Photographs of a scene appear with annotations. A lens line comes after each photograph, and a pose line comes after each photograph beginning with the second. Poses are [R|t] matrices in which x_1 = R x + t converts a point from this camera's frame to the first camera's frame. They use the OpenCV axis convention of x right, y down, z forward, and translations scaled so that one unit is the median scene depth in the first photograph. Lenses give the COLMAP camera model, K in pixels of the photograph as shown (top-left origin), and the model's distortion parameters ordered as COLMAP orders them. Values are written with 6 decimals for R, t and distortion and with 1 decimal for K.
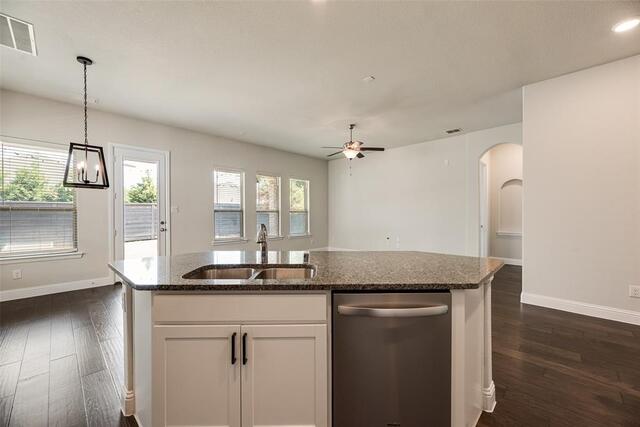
lens RADIAL K [[260.0, 0, 317.2], [0, 260.0, 215.7], [0, 0, 1]] dist [0.002356, 0.000188]
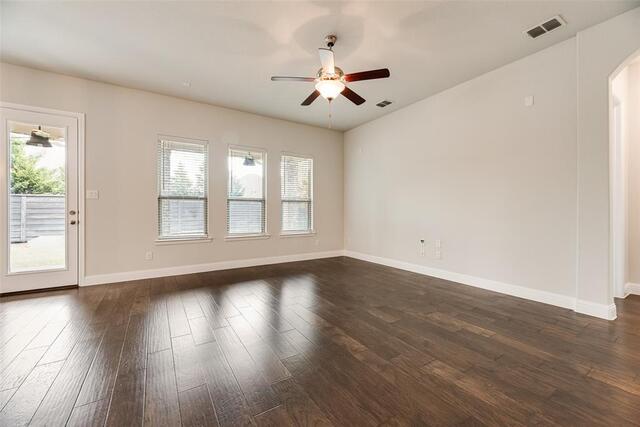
lens RADIAL K [[260.0, 0, 319.3], [0, 260.0, 207.4], [0, 0, 1]] dist [0.002356, 0.000188]
pose [[0.974113, -0.000943, -0.226059, 0.227698], [-0.003449, 0.999813, -0.019033, 0.023701], [0.226035, 0.019320, 0.973928, 0.445145]]
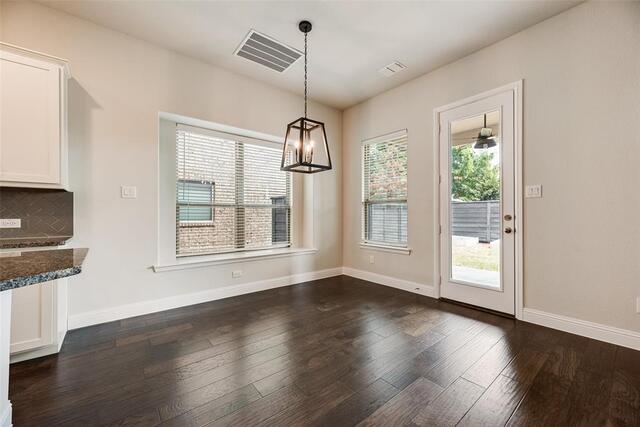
lens RADIAL K [[260.0, 0, 322.4], [0, 260.0, 216.6], [0, 0, 1]] dist [0.002356, 0.000188]
pose [[-0.099905, 0.007591, -0.994968, -0.015767], [-0.007343, 0.999938, 0.008366, 0.023144], [0.994970, 0.008141, -0.099843, 0.657883]]
